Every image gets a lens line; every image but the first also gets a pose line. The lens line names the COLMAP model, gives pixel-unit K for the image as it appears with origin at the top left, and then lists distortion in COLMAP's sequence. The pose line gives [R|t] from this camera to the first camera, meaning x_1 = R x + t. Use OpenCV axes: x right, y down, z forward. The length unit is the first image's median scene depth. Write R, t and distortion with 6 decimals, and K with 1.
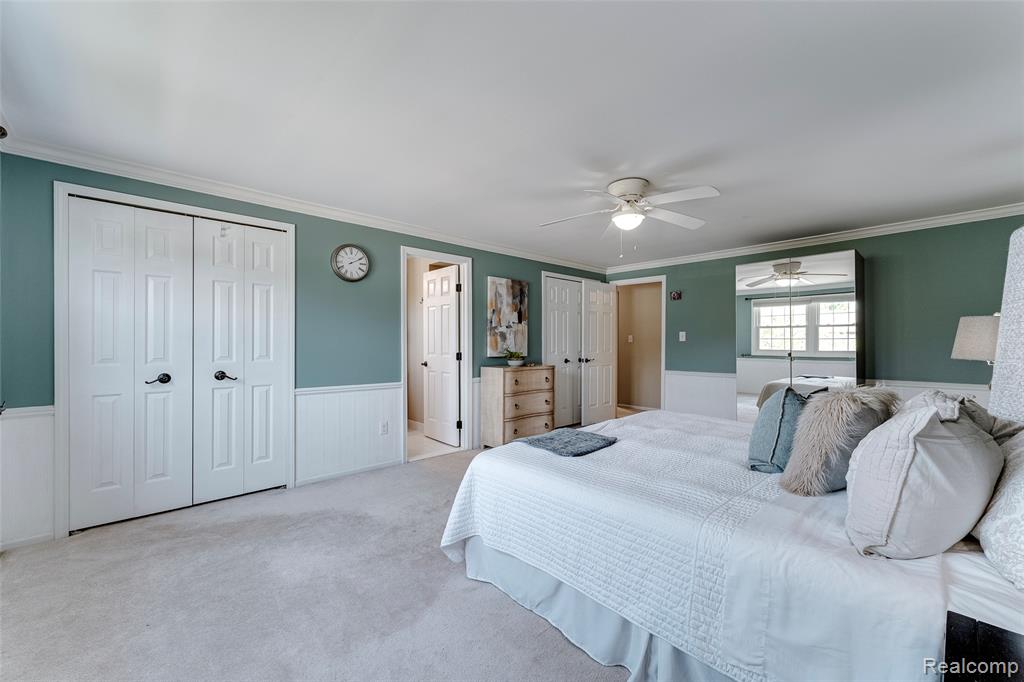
lens RADIAL K [[409.3, 0, 512.0], [0, 409.3, 341.0], [0, 0, 1]] dist [0.000453, -0.000010]
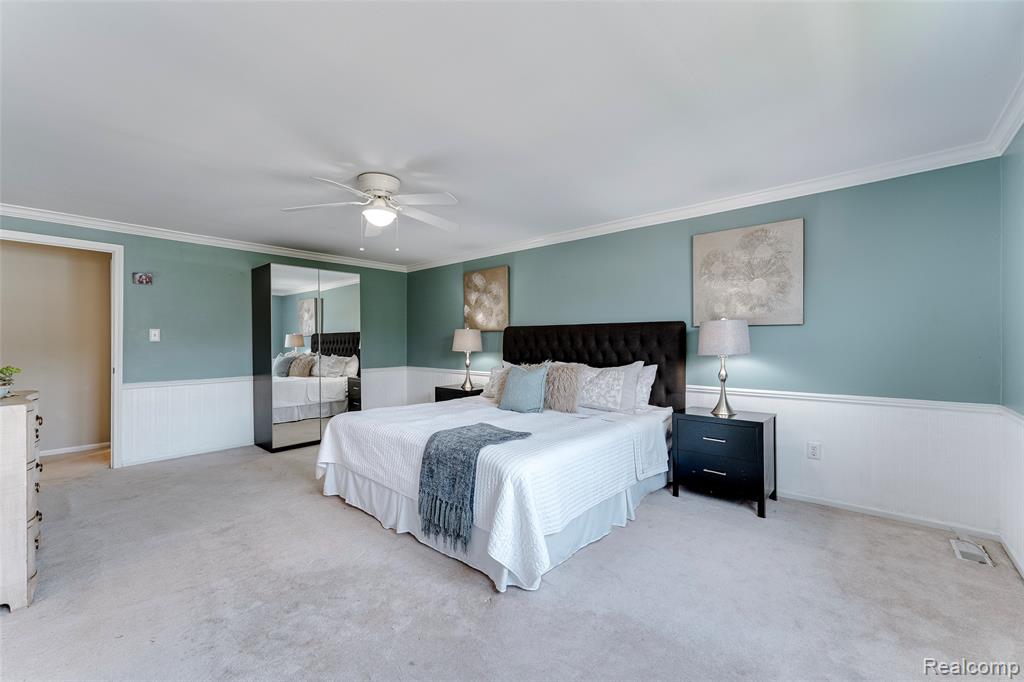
lens RADIAL K [[406.5, 0, 545.9], [0, 406.5, 357.9], [0, 0, 1]] dist [-0.064189, 0.000030]
pose [[-0.148625, -0.037341, 0.988188, -0.504204], [-0.010679, 0.999289, 0.036155, -0.003473], [-0.988836, -0.005179, -0.148918, 0.543134]]
